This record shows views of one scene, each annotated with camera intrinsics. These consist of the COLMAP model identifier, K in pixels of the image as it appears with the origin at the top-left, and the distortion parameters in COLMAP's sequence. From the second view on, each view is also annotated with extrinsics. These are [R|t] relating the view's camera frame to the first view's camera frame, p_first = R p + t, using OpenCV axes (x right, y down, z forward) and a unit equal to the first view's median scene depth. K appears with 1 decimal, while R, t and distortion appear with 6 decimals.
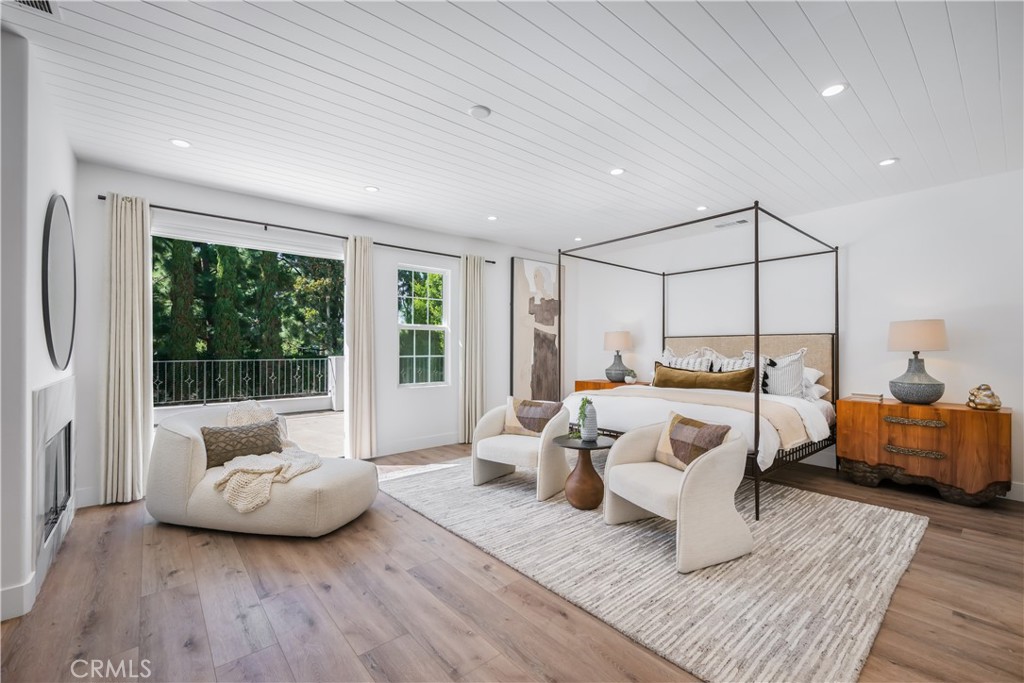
lens RADIAL K [[430.1, 0, 512.0], [0, 430.1, 341.5], [0, 0, 1]] dist [0.006978, -0.000123]
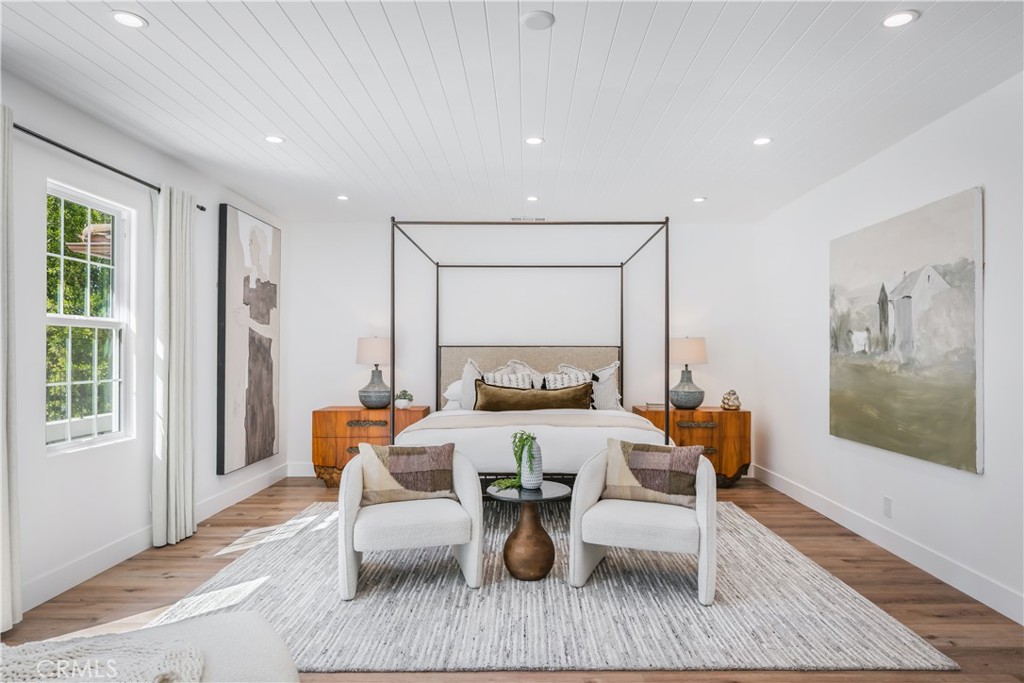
lens RADIAL K [[598.1, 0, 514.5], [0, 598.1, 346.4], [0, 0, 1]] dist [-0.001828, -0.000140]
pose [[0.652498, 0.007451, 0.757754, -0.595670], [-0.014079, 0.999898, 0.002291, -0.022136], [-0.757660, -0.012164, 0.652537, 0.307493]]
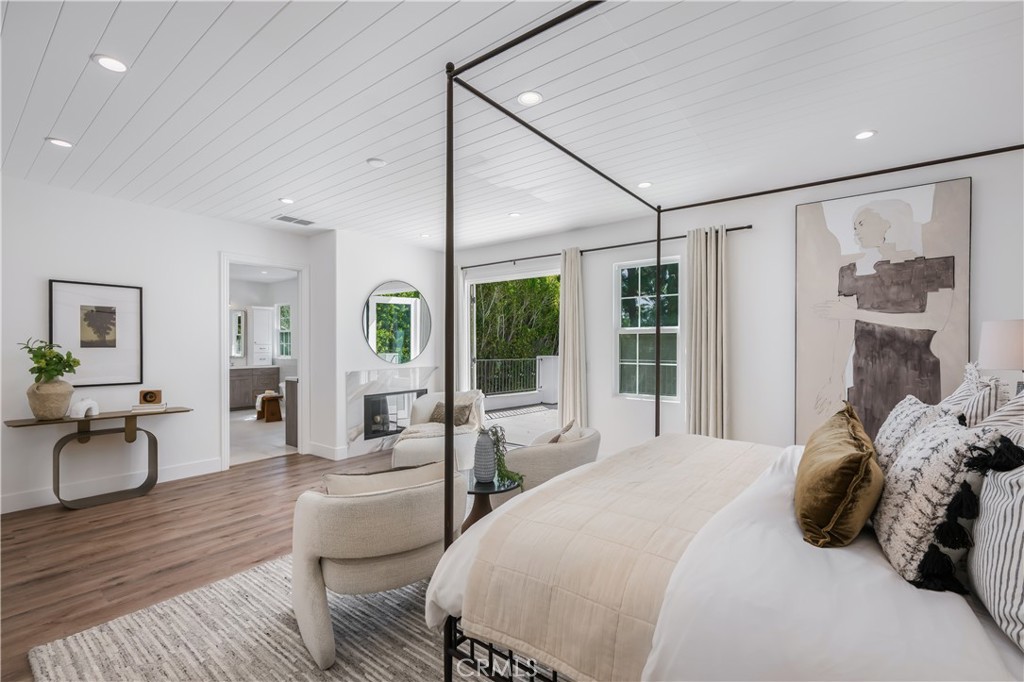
lens RADIAL K [[445.0, 0, 512.0], [0, 445.0, 341.0], [0, 0, 1]] dist [-0.003056, -0.000436]
pose [[0.214427, -0.015394, -0.976619, 0.886700], [0.011158, 0.999849, -0.013311, -0.005297], [0.976676, -0.008043, 0.214566, 0.806251]]
